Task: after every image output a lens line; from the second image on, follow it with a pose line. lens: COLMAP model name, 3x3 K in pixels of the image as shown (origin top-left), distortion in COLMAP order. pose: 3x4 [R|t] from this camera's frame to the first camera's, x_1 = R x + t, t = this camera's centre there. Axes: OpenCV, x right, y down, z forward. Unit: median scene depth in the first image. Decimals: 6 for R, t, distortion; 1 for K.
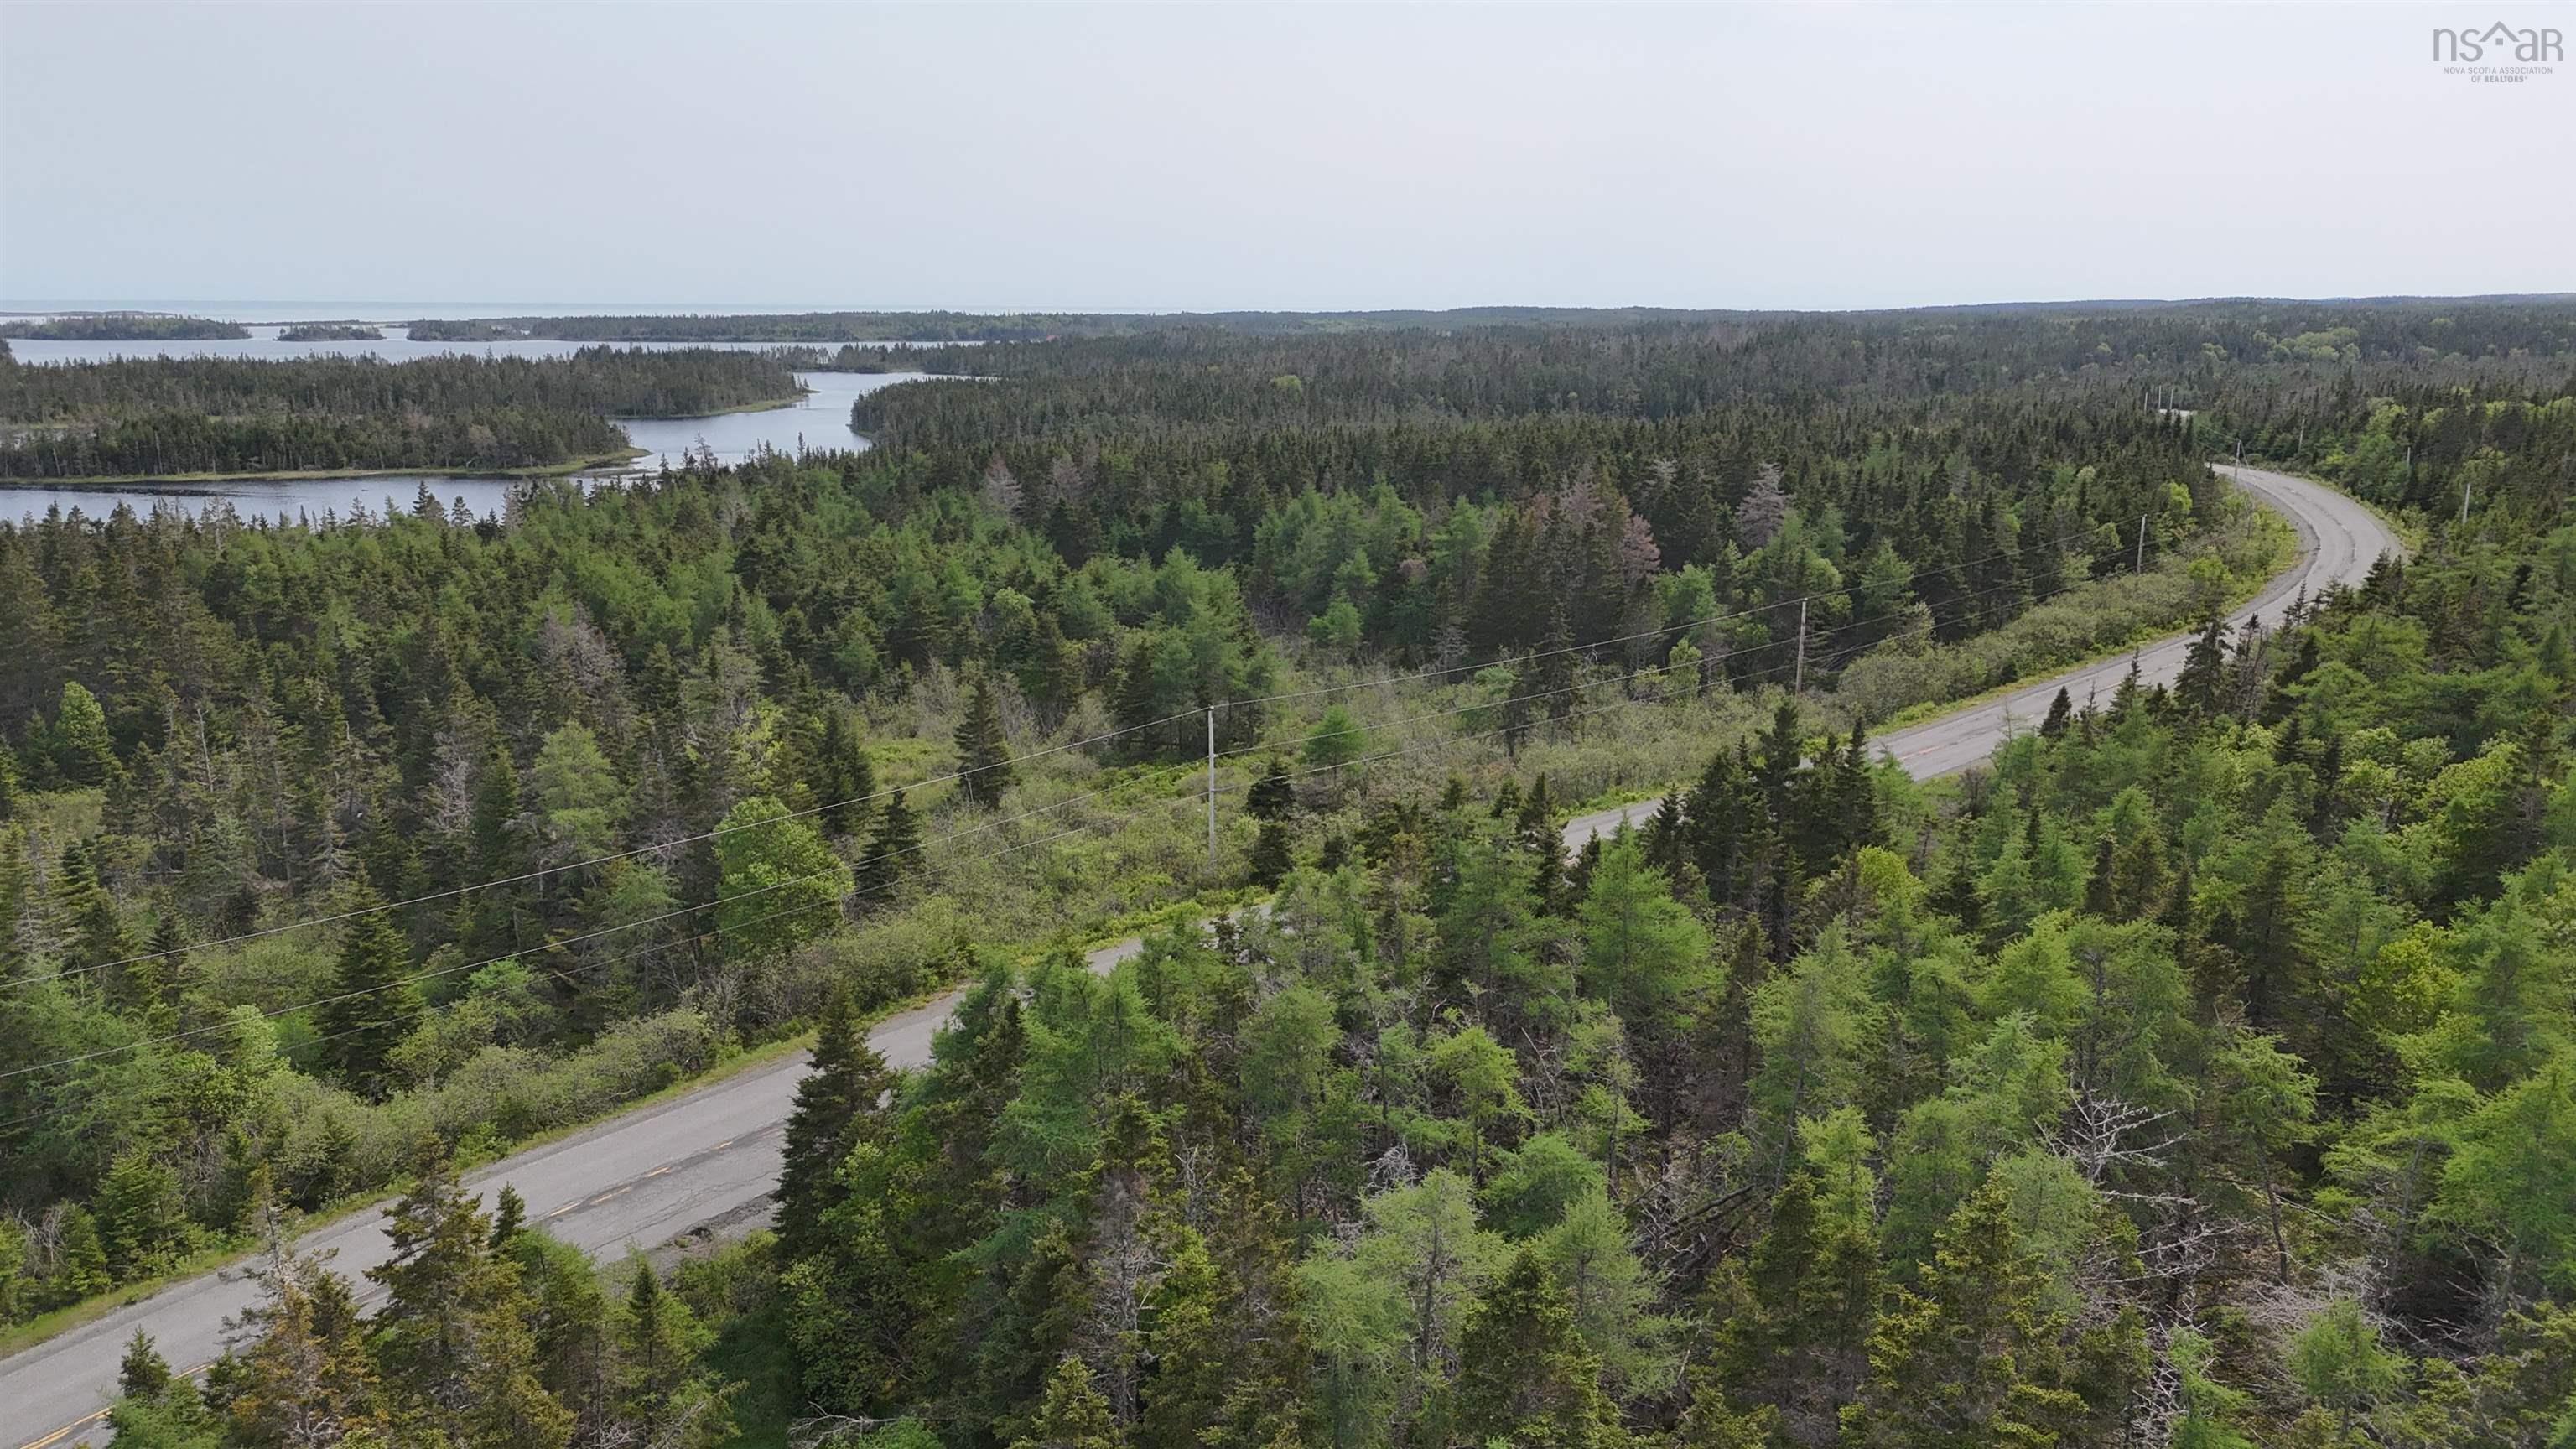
lens RADIAL K [[1889.2, 0, 1302.2], [0, 1889.2, 723.2], [0, 0, 1]] dist [0.080441, -0.077849]
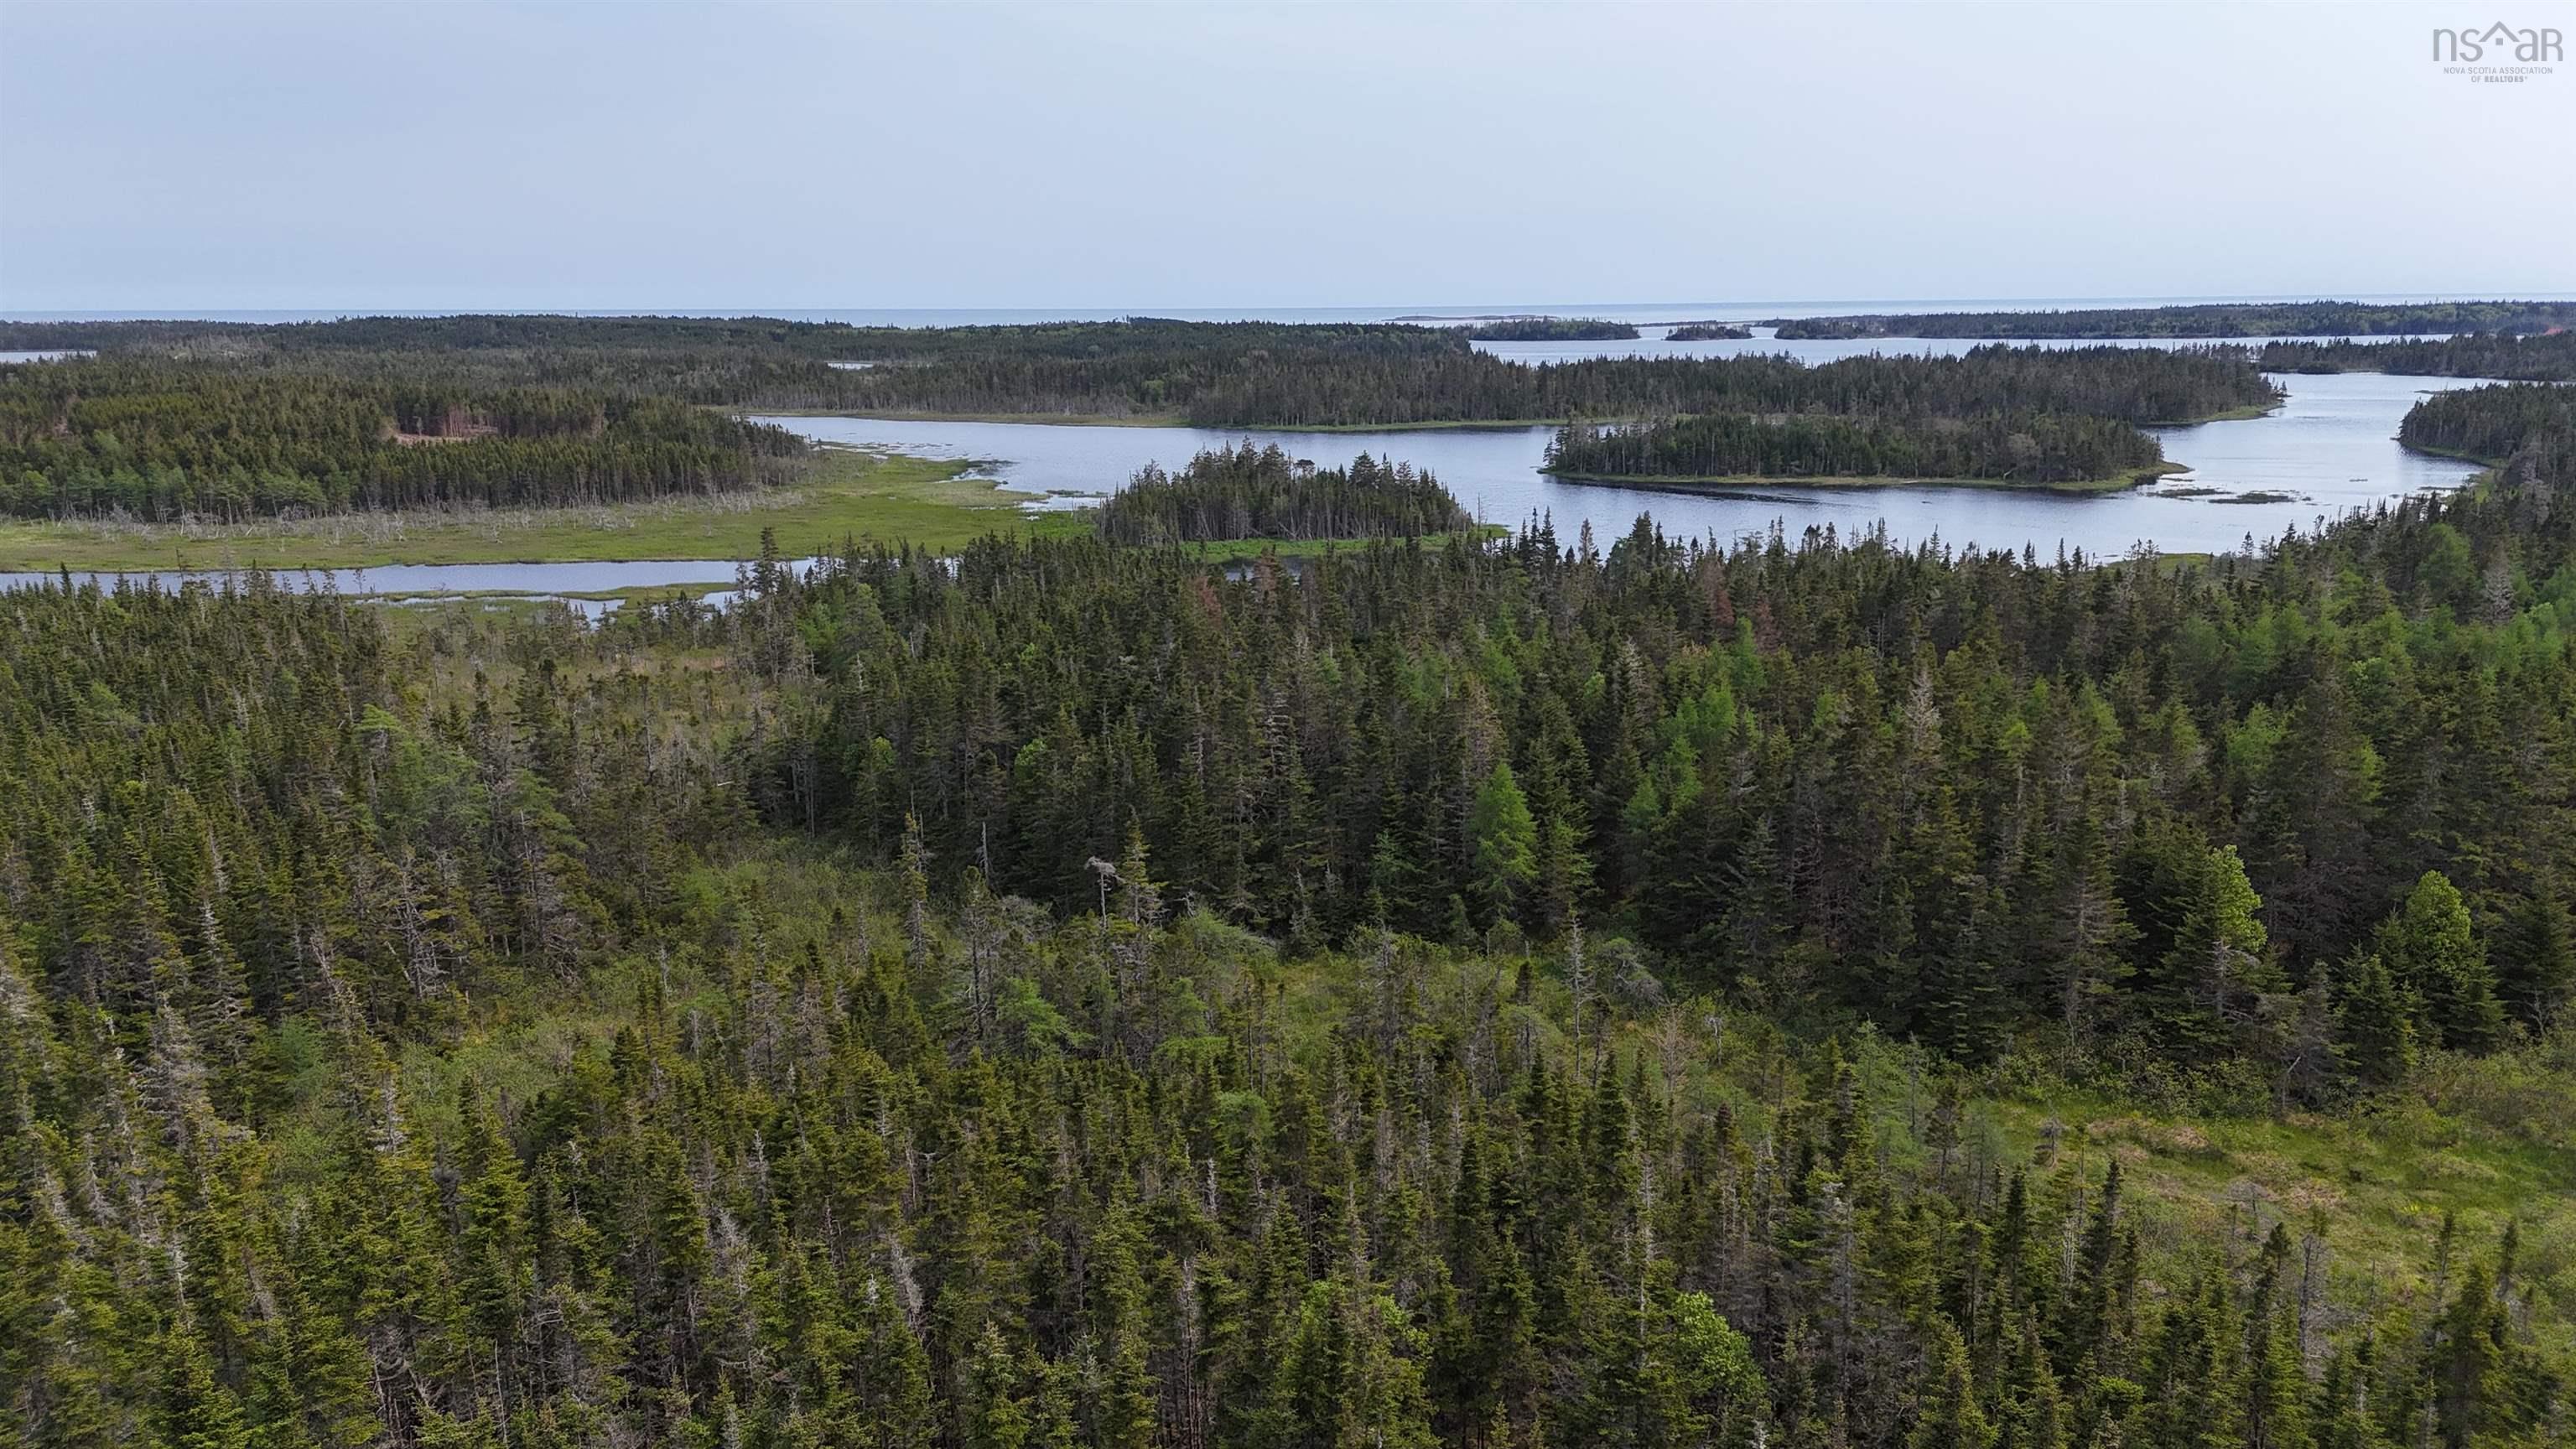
lens RADIAL K [[1889.2, 0, 1297.9], [0, 1889.2, 721.2], [0, 0, 1]] dist [0.080441, -0.077849]
pose [[0.800287, 0.123191, -0.586826, -0.087583], [-0.122657, 0.991606, 0.040892, -0.007992], [0.586937, 0.039253, 0.808680, 0.035646]]
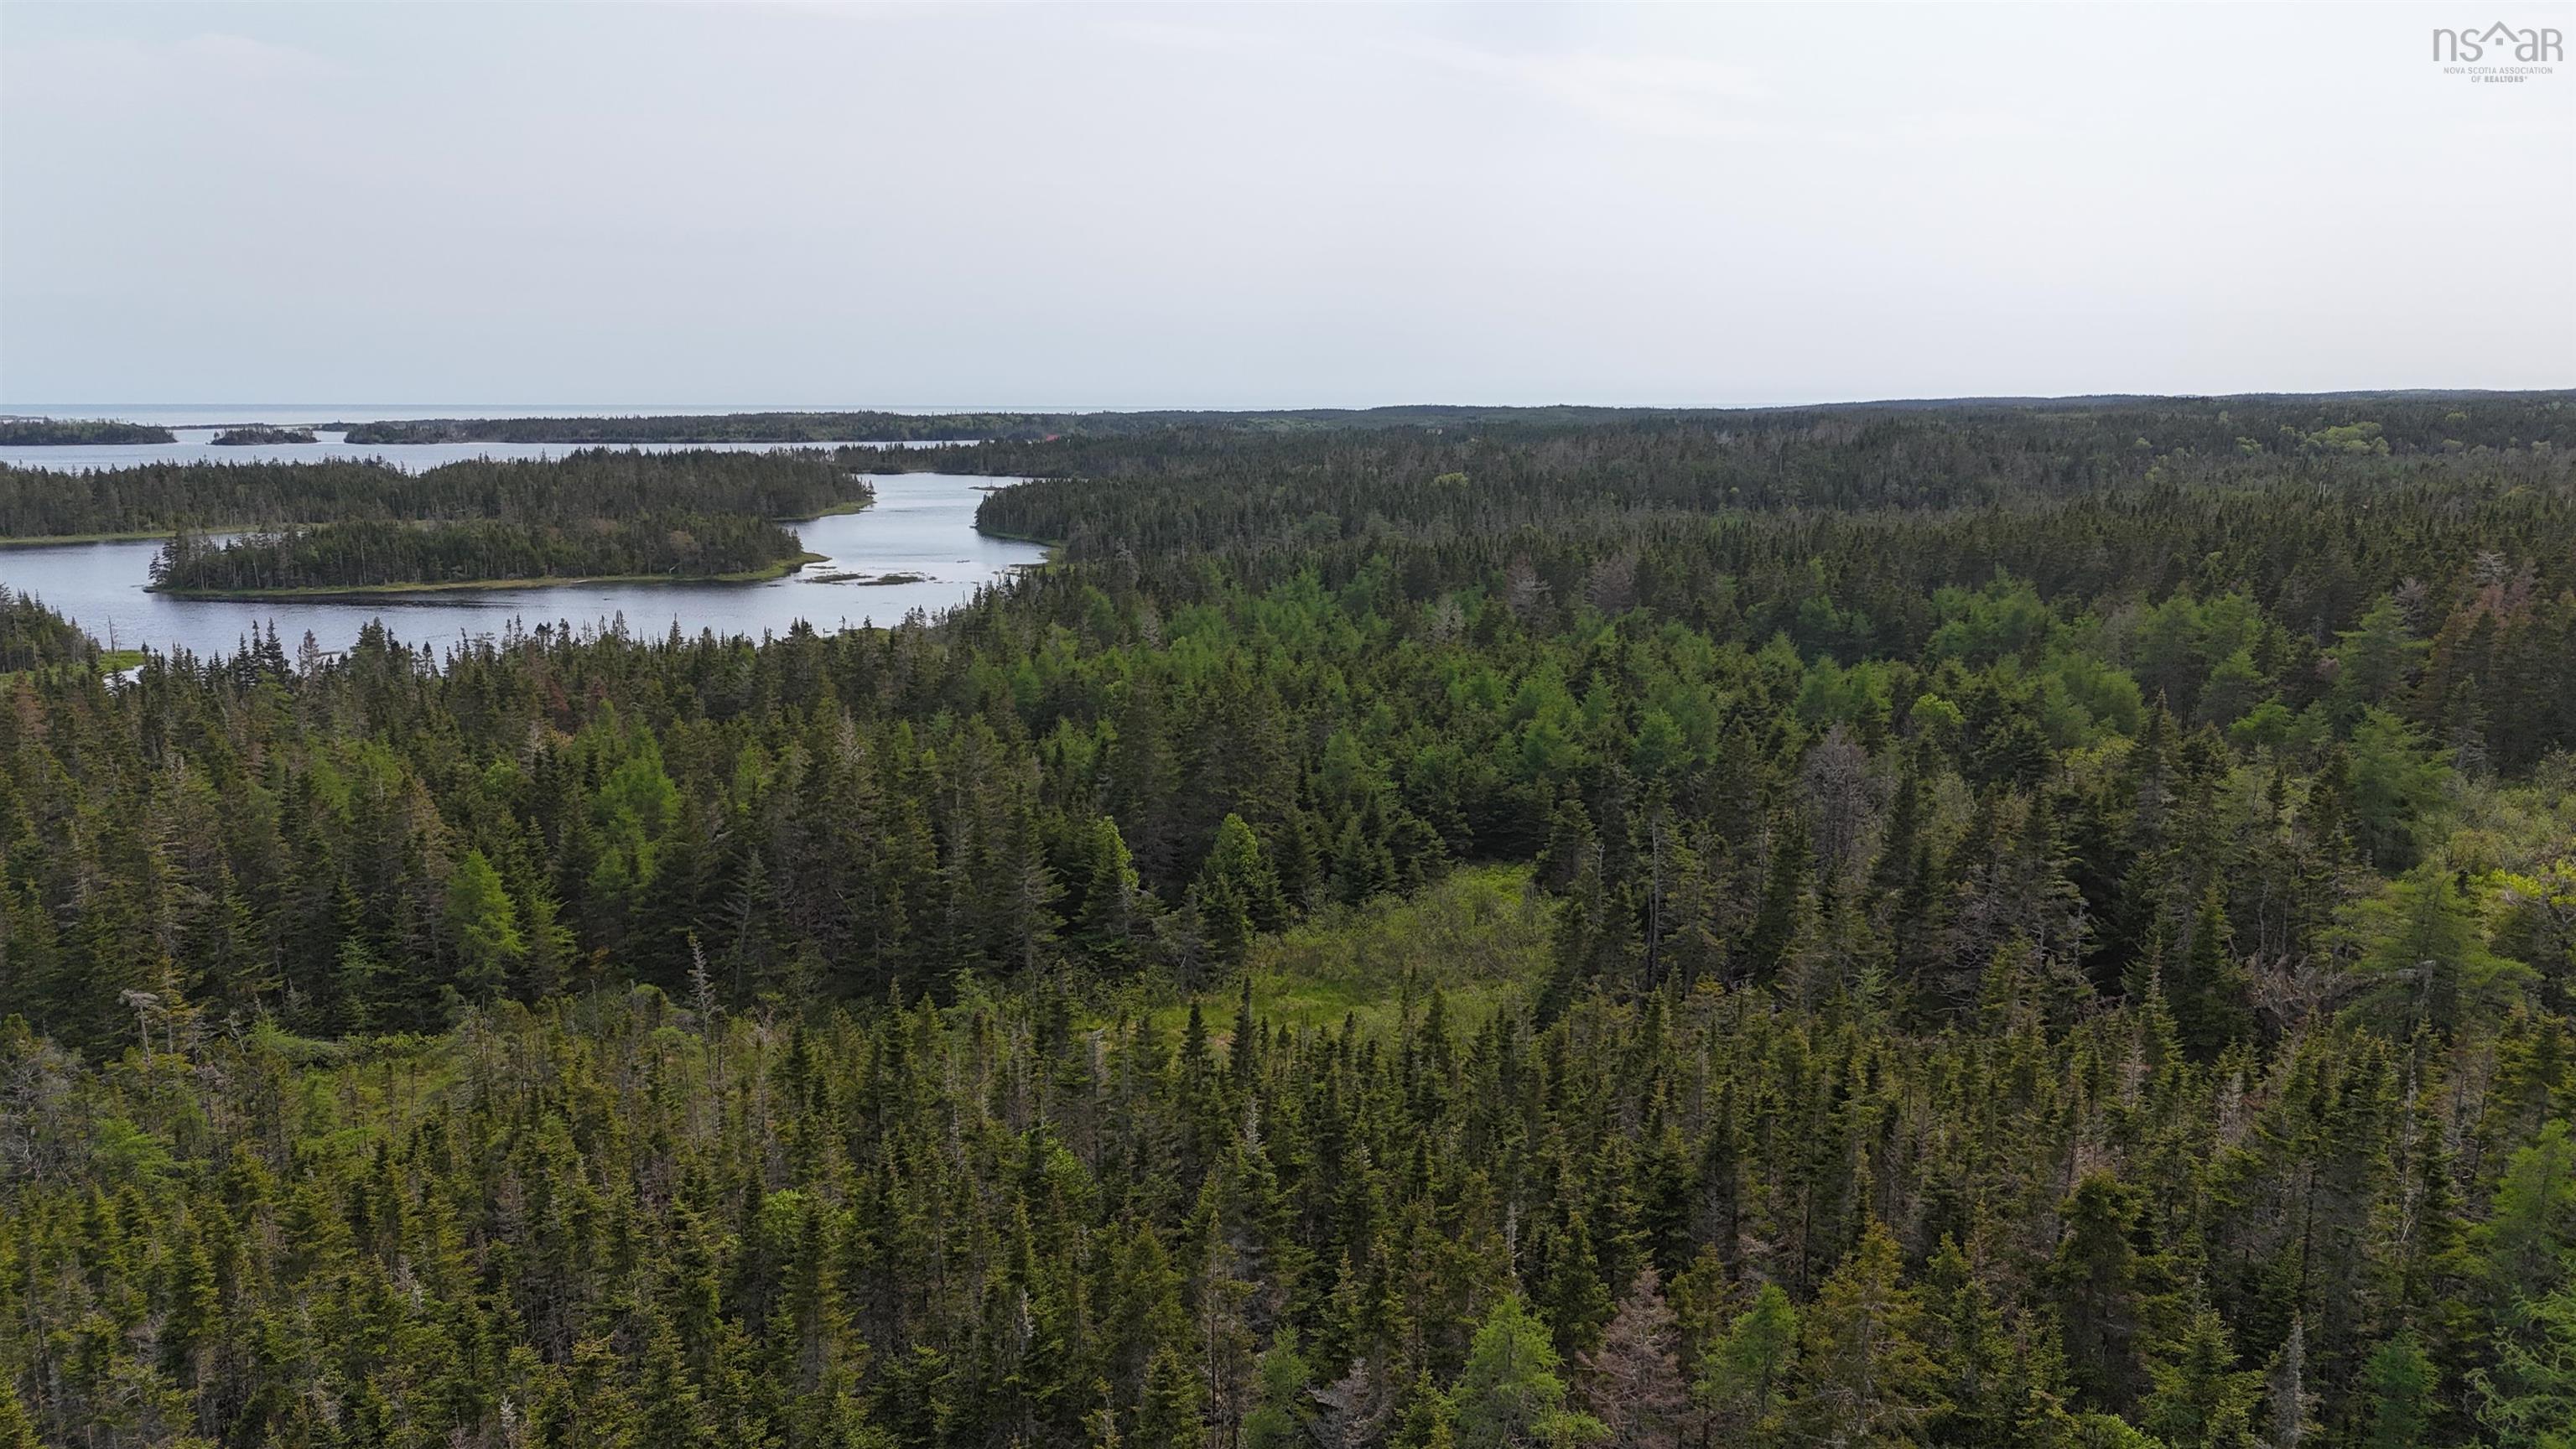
lens RADIAL K [[1889.2, 0, 1301.5], [0, 1889.2, 721.0], [0, 0, 1]] dist [0.080441, -0.077849]
pose [[0.997873, -0.014026, 0.063656, -0.101913], [0.017257, 0.998575, -0.050491, -0.003026], [-0.062857, 0.051482, 0.996694, 0.013310]]
